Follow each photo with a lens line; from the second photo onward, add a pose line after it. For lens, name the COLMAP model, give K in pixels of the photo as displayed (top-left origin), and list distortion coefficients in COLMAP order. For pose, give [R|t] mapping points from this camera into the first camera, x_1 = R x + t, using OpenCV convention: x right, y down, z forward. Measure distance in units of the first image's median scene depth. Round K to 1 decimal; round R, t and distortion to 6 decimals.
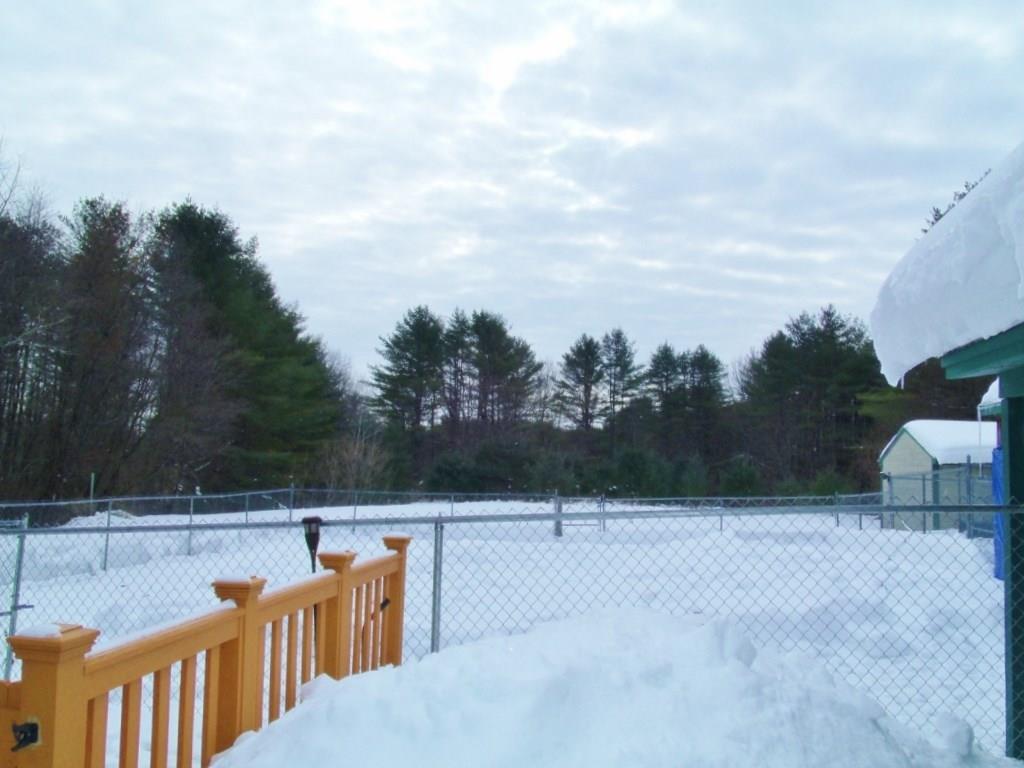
lens RADIAL K [[835.6, 0, 511.8], [0, 835.6, 385.8], [0, 0, 1]] dist [-0.039230, -0.001839]
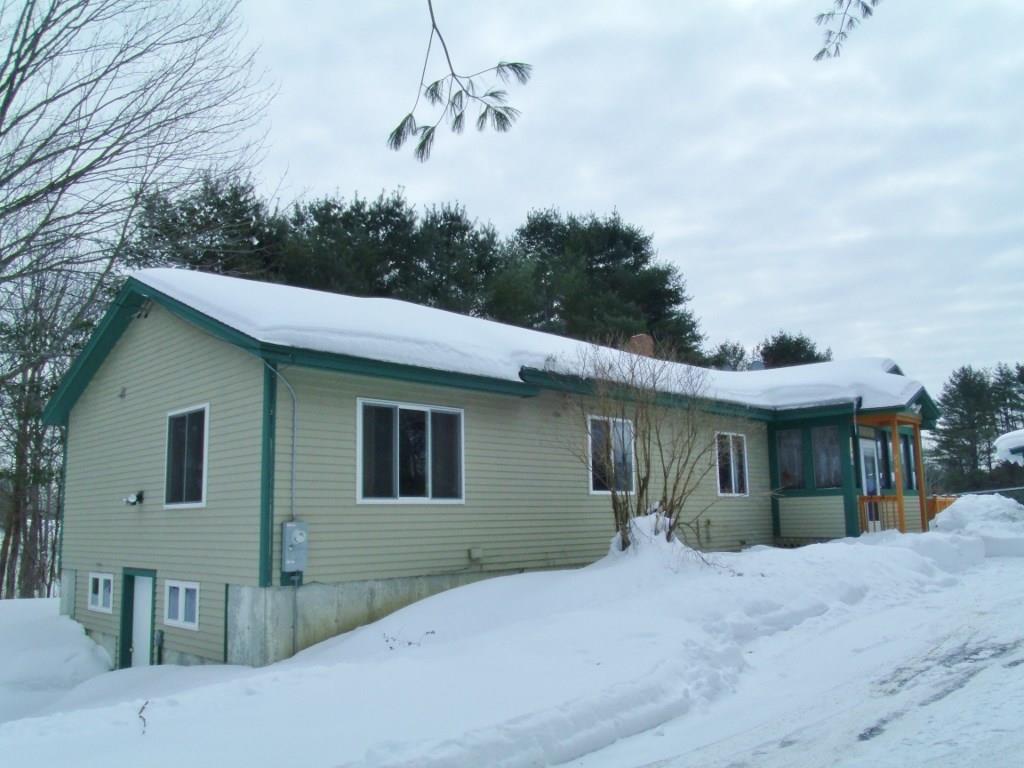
lens RADIAL K [[835.6, 0, 512.1], [0, 835.6, 382.9], [0, 0, 1]] dist [-0.039230, -0.001839]
pose [[0.808811, -0.131762, -0.573117, 0.035836], [0.092299, 0.990940, -0.097565, -0.018637], [0.580780, 0.026014, 0.813645, -0.282267]]
